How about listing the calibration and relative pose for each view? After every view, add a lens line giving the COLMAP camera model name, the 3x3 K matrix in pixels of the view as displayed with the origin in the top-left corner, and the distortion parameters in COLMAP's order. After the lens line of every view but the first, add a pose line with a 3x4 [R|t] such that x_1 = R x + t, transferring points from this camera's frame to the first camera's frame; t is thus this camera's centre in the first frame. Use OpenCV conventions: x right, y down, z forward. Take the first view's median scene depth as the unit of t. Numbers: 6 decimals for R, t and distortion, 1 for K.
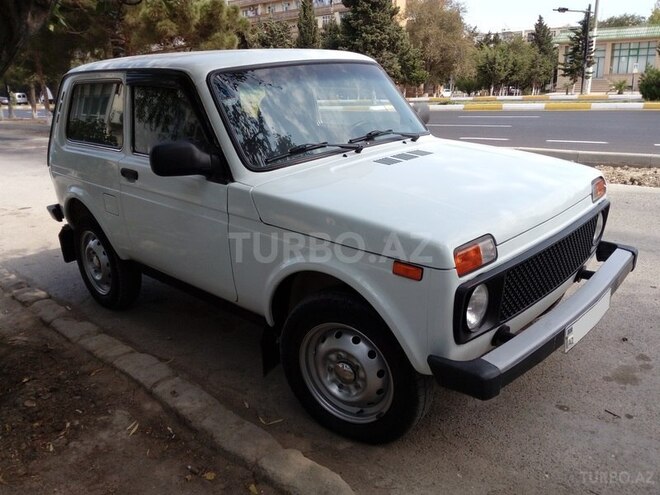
lens RADIAL K [[548.9, 0, 330.0], [0, 548.9, 247.5], [0, 0, 1]] dist [-0.010617, -0.009645]
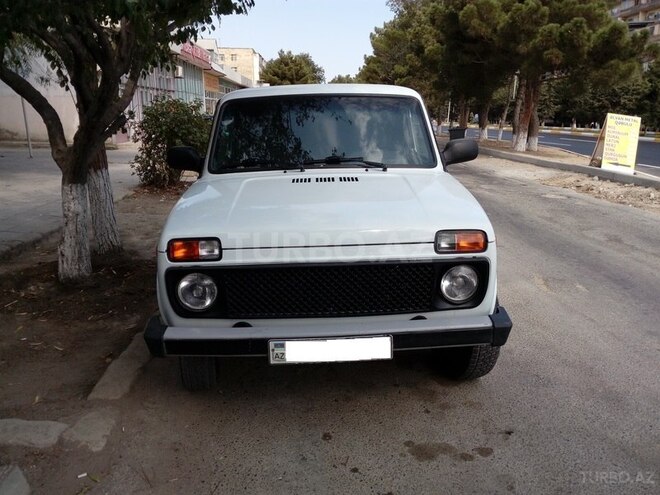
lens RADIAL K [[536.0, 0, 330.0], [0, 536.0, 247.5], [0, 0, 1]] dist [0.011141, -0.002511]
pose [[0.711821, 0.210881, -0.669955, 0.906328], [-0.236205, 0.970178, 0.054417, -0.091300], [0.661452, 0.119512, 0.740404, 0.199918]]
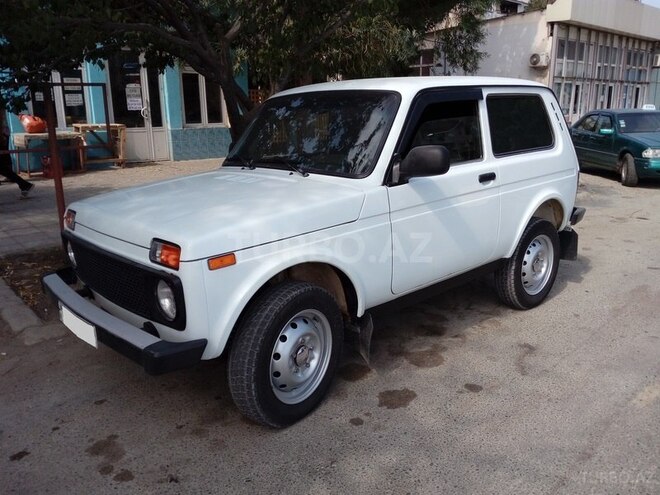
lens RADIAL K [[536.0, 0, 330.0], [0, 536.0, 247.5], [0, 0, 1]] dist [0.011141, -0.002511]
pose [[-0.072064, 0.287848, -0.954961, 1.218232], [-0.283495, 0.912049, 0.296306, -0.419133], [0.956262, 0.292080, 0.015878, 1.195304]]
